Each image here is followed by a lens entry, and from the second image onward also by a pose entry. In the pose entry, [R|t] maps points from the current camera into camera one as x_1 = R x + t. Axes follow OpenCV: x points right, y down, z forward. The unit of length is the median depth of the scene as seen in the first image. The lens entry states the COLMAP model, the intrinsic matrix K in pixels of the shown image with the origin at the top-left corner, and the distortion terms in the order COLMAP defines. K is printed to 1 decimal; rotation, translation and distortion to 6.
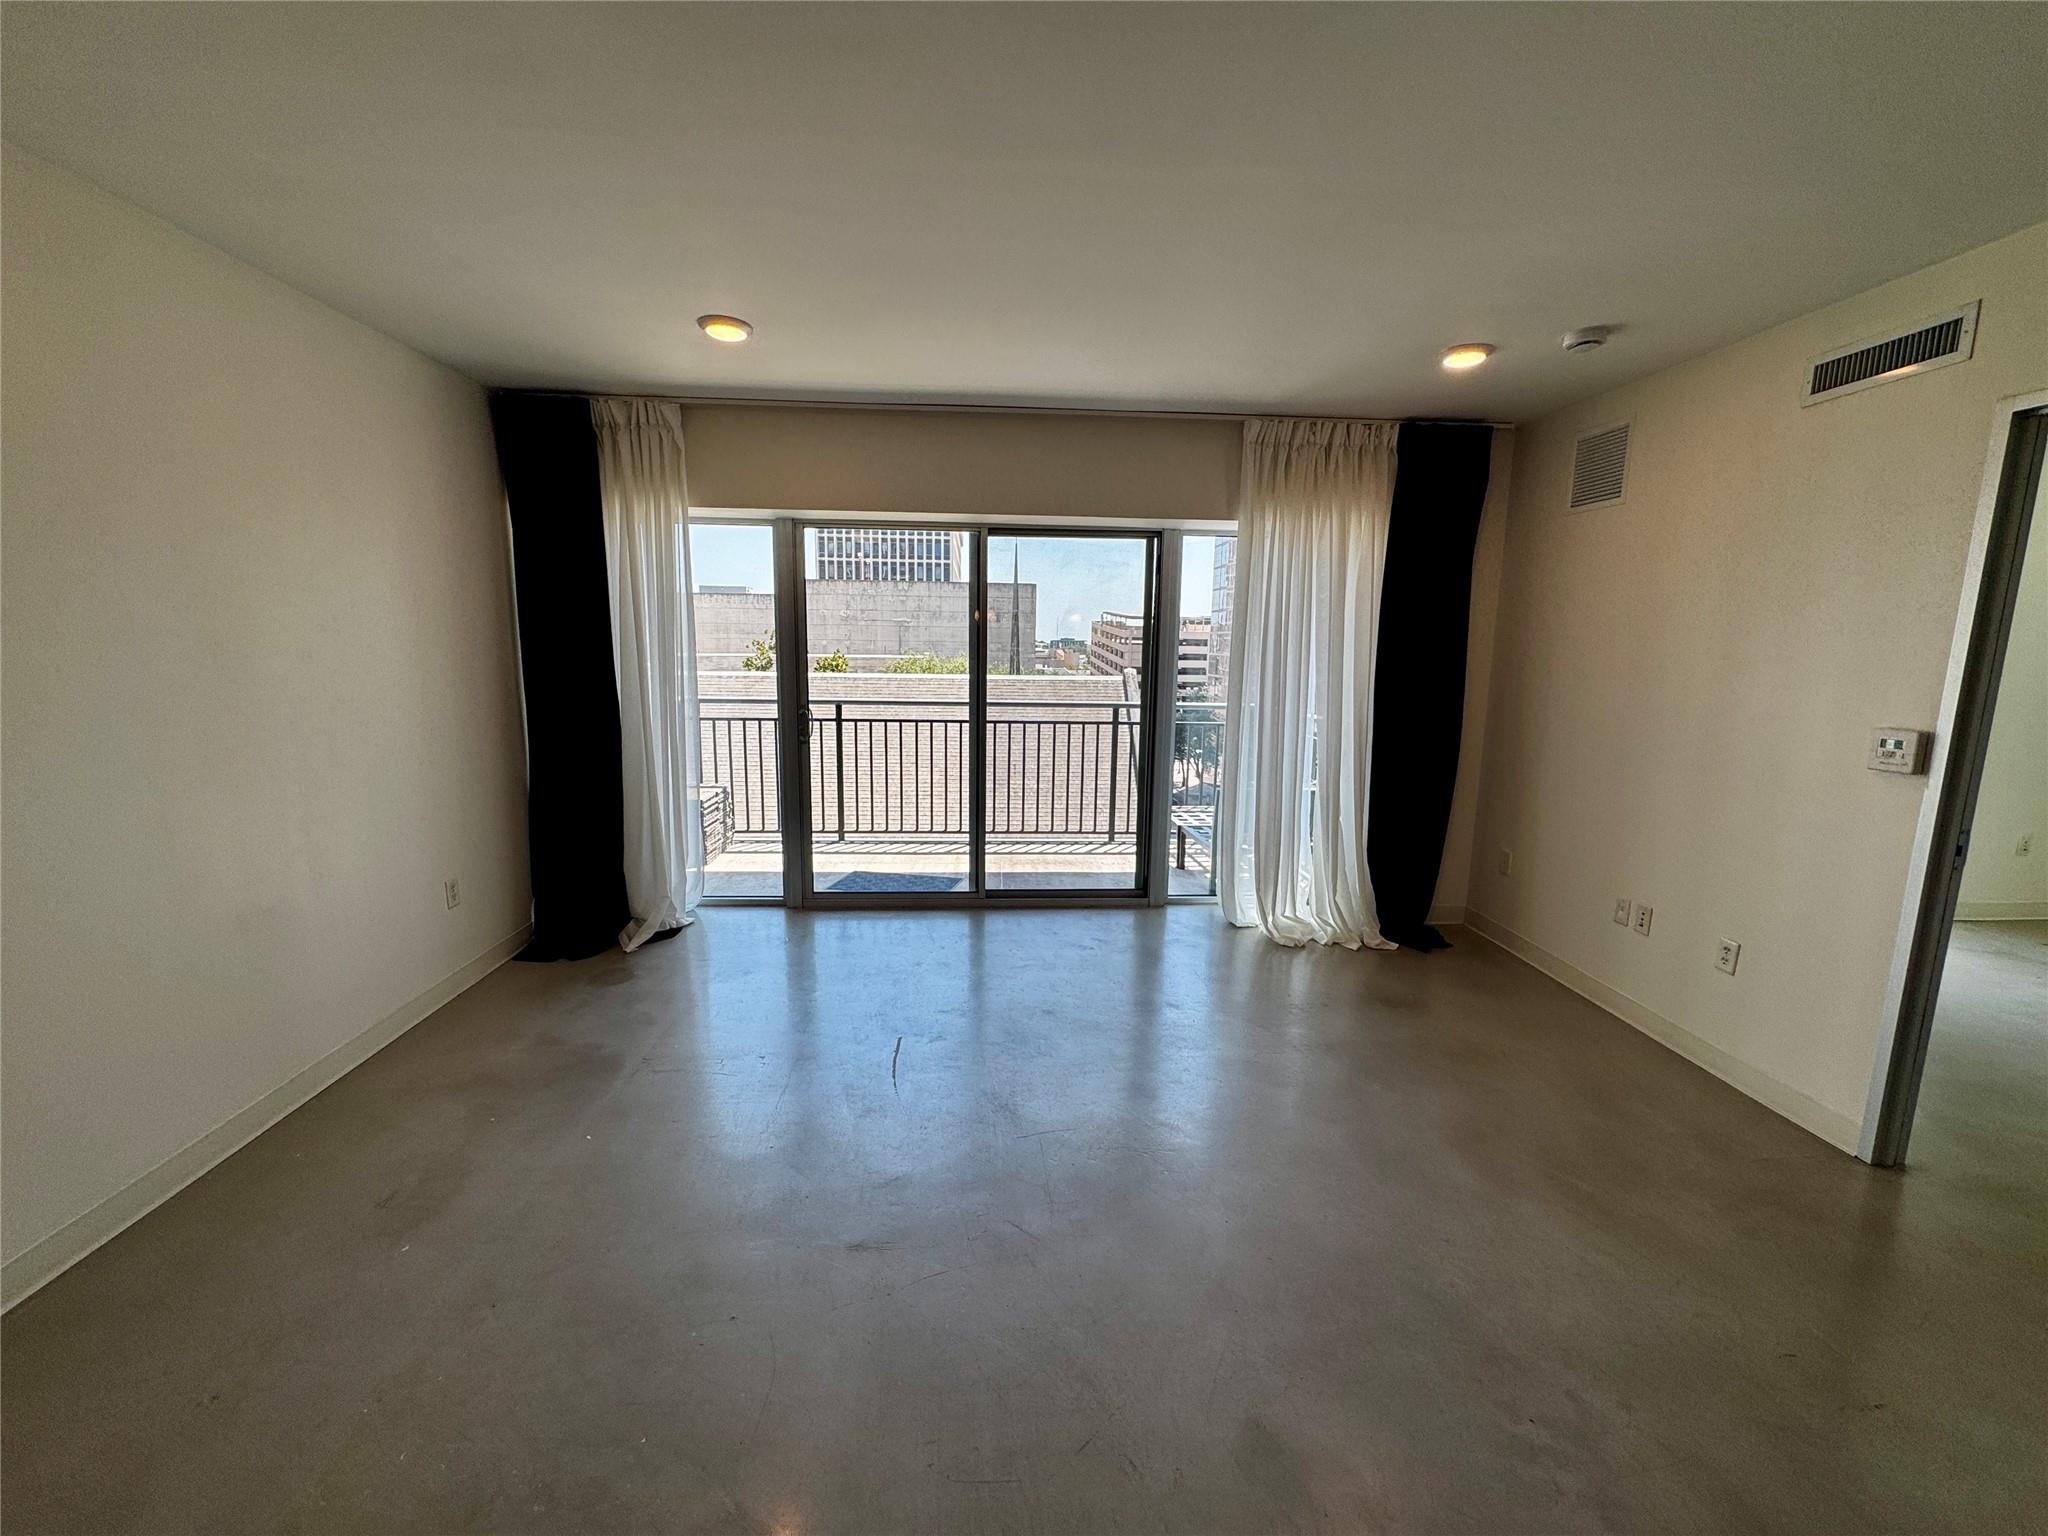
lens RADIAL K [[708.4, 0, 1022.3], [0, 708.4, 727.6], [0, 0, 1]] dist [0.080974, 0.000016]
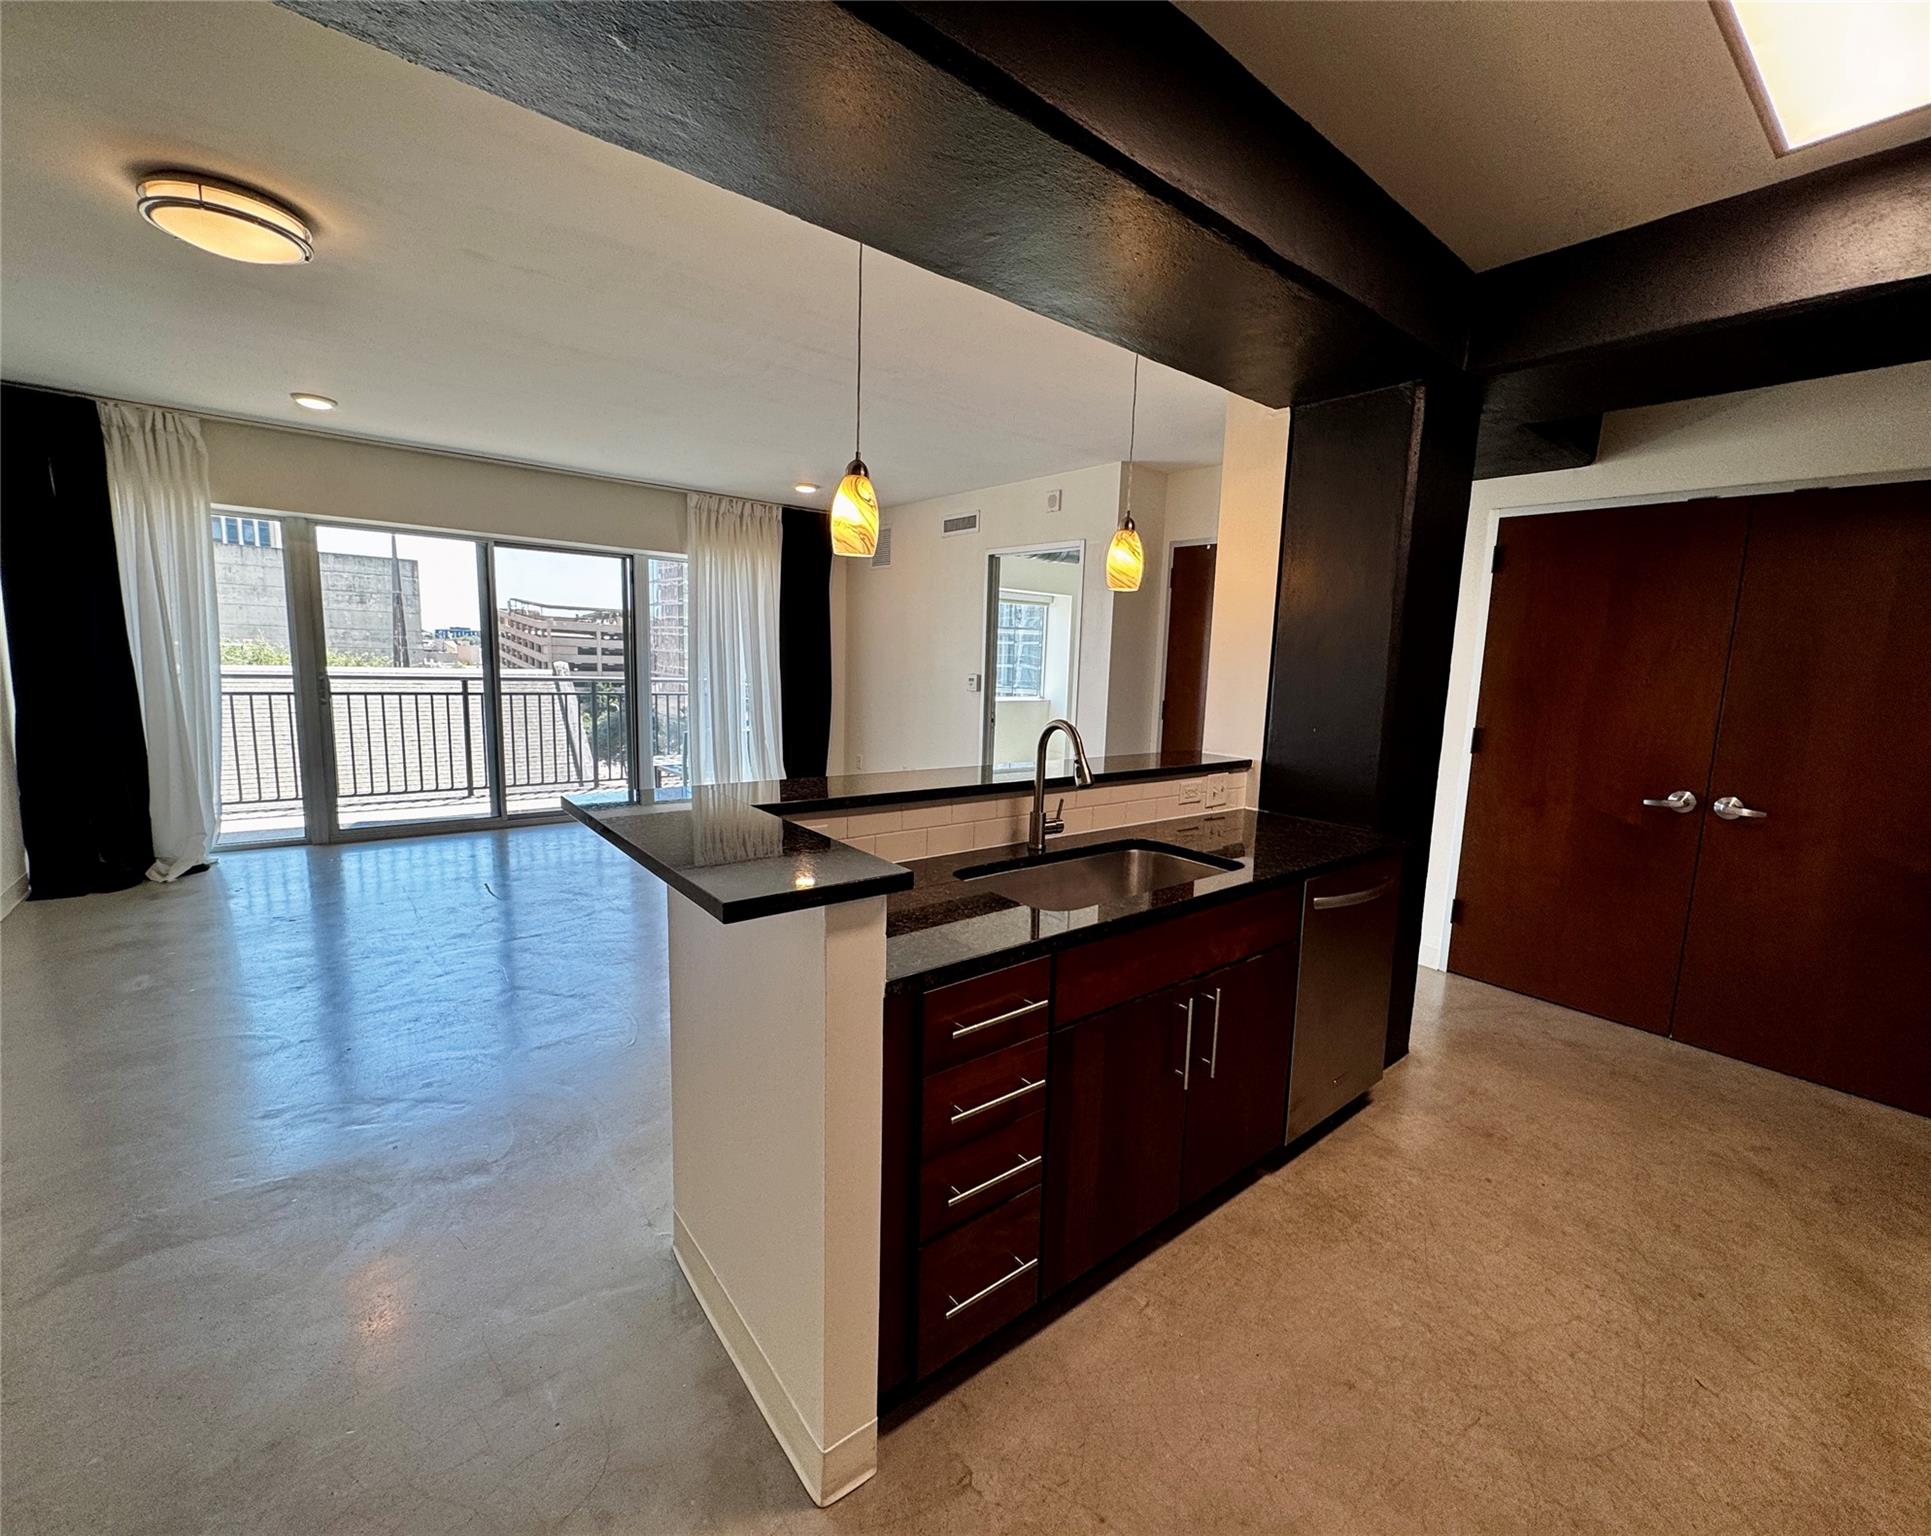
lens RADIAL K [[824.9, 0, 965.5], [0, 824.9, 768.0], [0, 0, 1]] dist [0.000942, -0.000029]
pose [[0.798776, -0.066078, 0.597989, -0.280083], [0.045158, 0.997731, 0.049930, 0.089803], [-0.599932, -0.012879, 0.799948, -0.686508]]
